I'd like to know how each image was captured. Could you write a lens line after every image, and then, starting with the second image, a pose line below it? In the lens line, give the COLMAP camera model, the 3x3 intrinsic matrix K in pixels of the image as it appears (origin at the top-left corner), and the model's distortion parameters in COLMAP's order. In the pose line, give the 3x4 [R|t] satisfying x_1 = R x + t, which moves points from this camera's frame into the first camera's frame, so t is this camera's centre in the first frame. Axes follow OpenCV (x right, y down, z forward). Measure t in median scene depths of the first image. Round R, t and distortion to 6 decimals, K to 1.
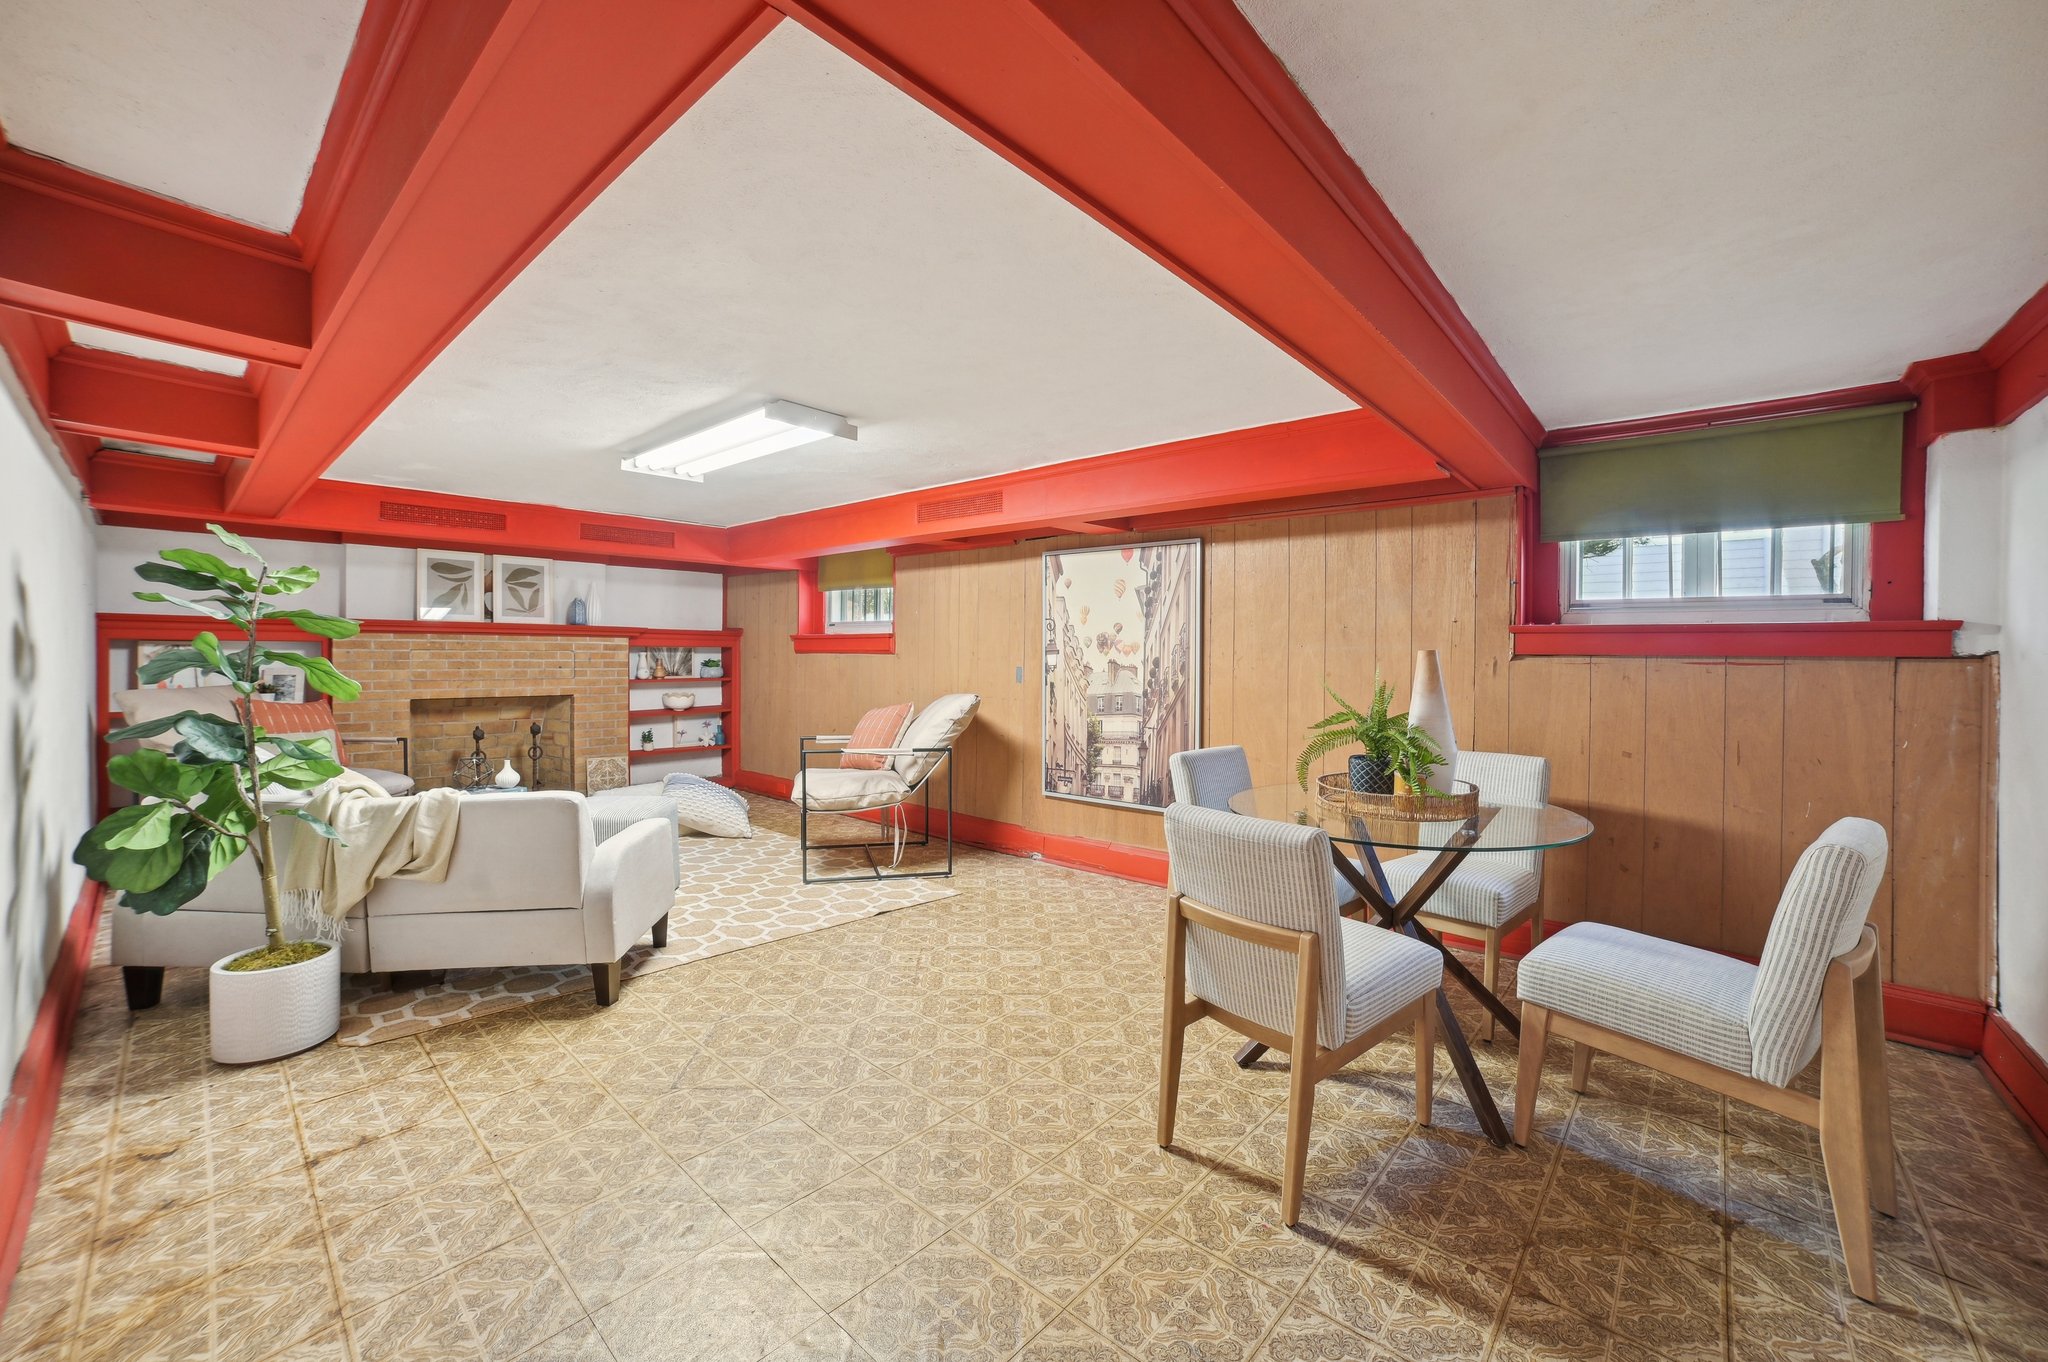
lens RADIAL K [[817.3, 0, 1043.1], [0, 817.3, 673.0], [0, 0, 1]] dist [-0.090219, 0.033323]
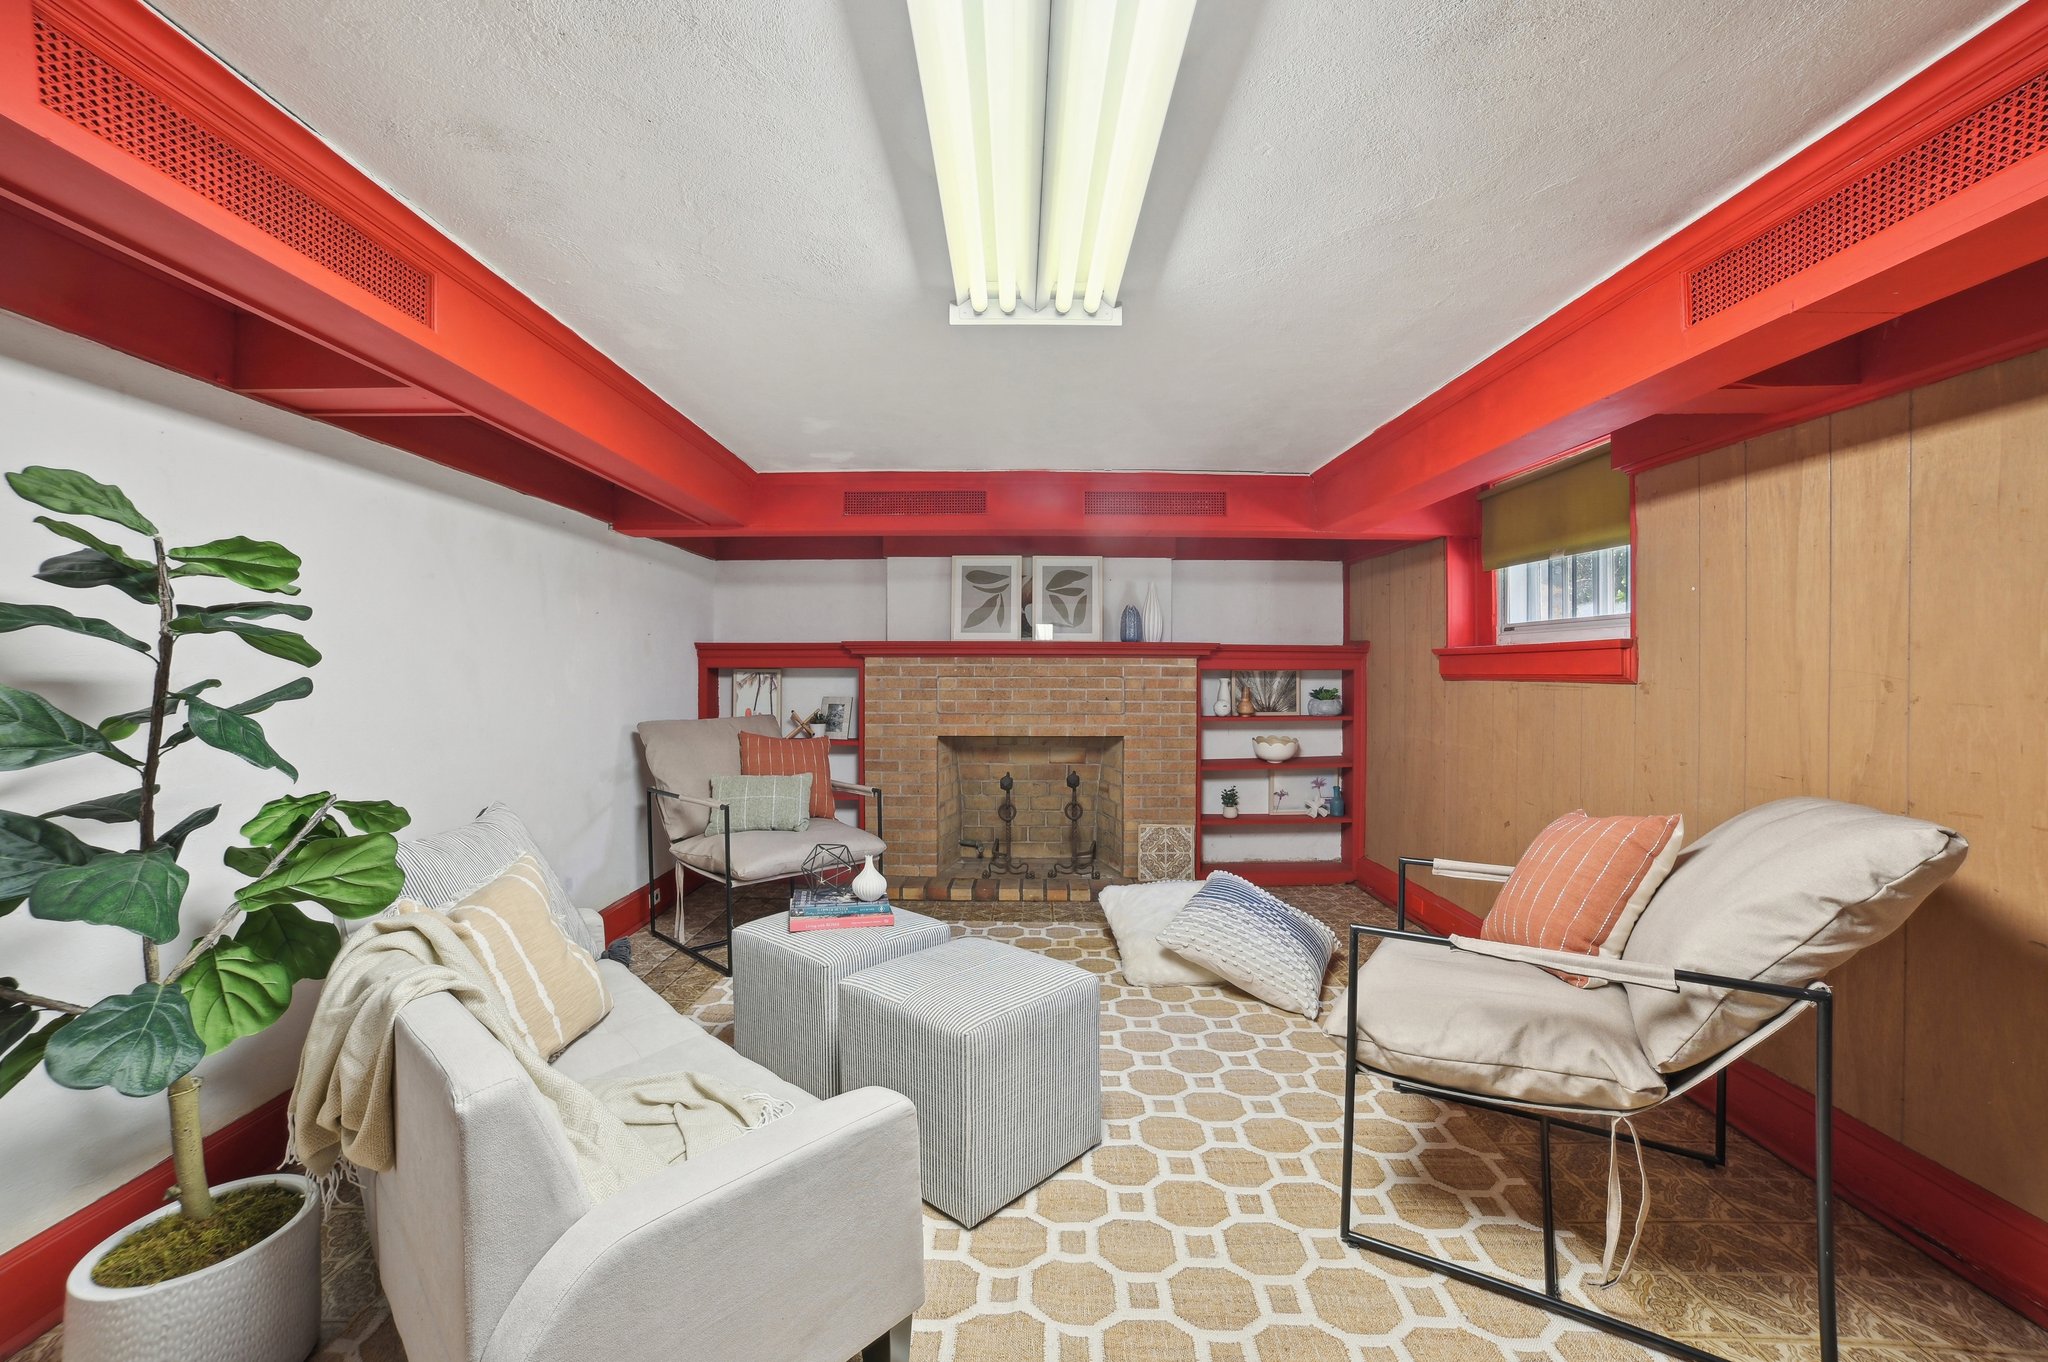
lens RADIAL K [[817.3, 0, 1043.1], [0, 817.3, 673.0], [0, 0, 1]] dist [-0.090219, 0.033323]
pose [[0.658672, -0.006569, -0.752401, -0.067468], [-0.013666, 0.999693, -0.020691, -0.014671], [0.752306, 0.023911, 0.658380, 0.439787]]
